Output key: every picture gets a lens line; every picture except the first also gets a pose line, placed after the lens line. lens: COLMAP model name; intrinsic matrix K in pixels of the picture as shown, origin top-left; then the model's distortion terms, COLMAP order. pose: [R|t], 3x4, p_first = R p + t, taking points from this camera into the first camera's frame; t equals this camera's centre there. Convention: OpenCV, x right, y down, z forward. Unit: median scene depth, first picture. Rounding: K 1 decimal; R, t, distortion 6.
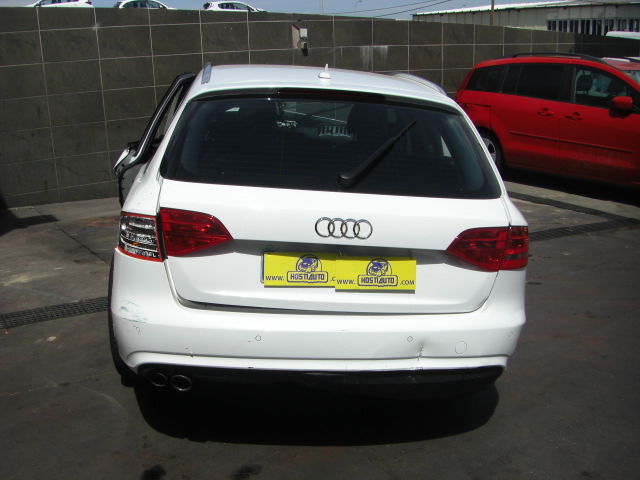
lens RADIAL K [[717.0, 0, 297.7], [0, 717.0, 291.5], [0, 0, 1]] dist [-0.186511, 0.114556]
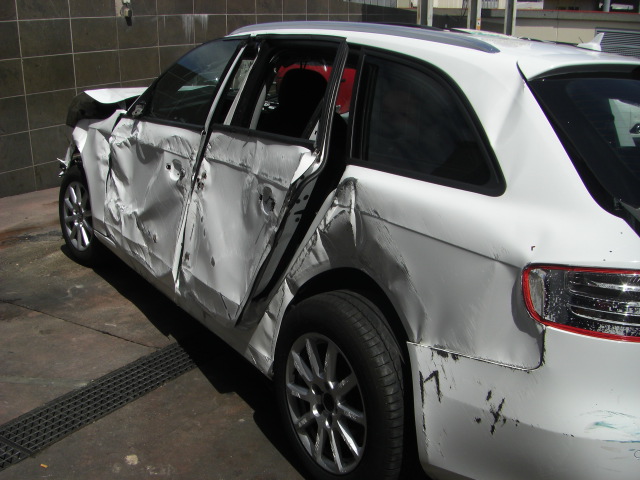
lens RADIAL K [[717.0, 0, 297.7], [0, 717.0, 291.5], [0, 0, 1]] dist [-0.186511, 0.114556]
pose [[0.896167, -0.132051, 0.423613, -0.671553], [0.118159, 0.991239, 0.059026, -0.146102], [-0.427696, -0.002843, 0.903918, 0.536595]]
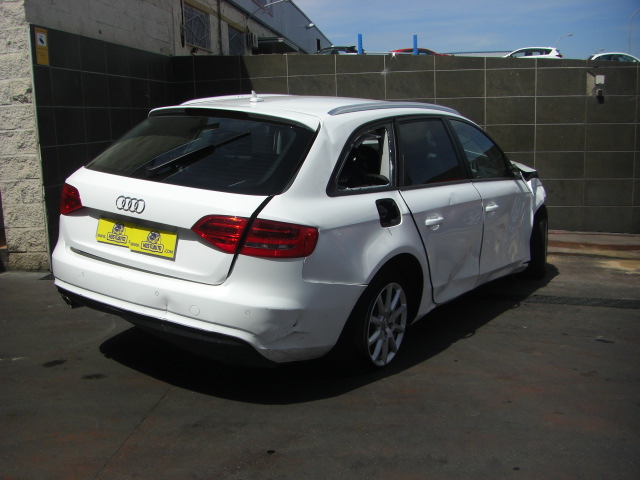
lens RADIAL K [[717.0, 0, 297.7], [0, 717.0, 291.5], [0, 0, 1]] dist [-0.186511, 0.114556]
pose [[0.770966, 0.156064, -0.617459, 1.043532], [-0.200138, 0.979765, -0.002258, 0.013398], [0.604612, 0.125318, 0.786600, 0.122485]]
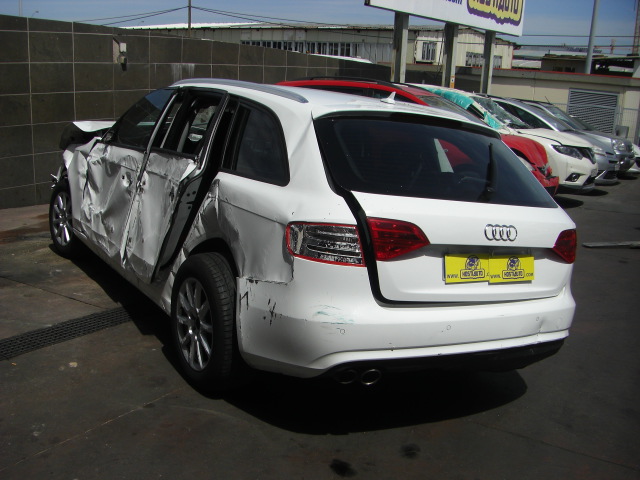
lens RADIAL K [[717.0, 0, 297.7], [0, 717.0, 291.5], [0, 0, 1]] dist [-0.186511, 0.114556]
pose [[0.903679, -0.061916, 0.423710, -0.680279], [0.070479, 0.997503, -0.004552, -0.005519], [-0.422370, 0.033976, 0.905786, 0.044325]]
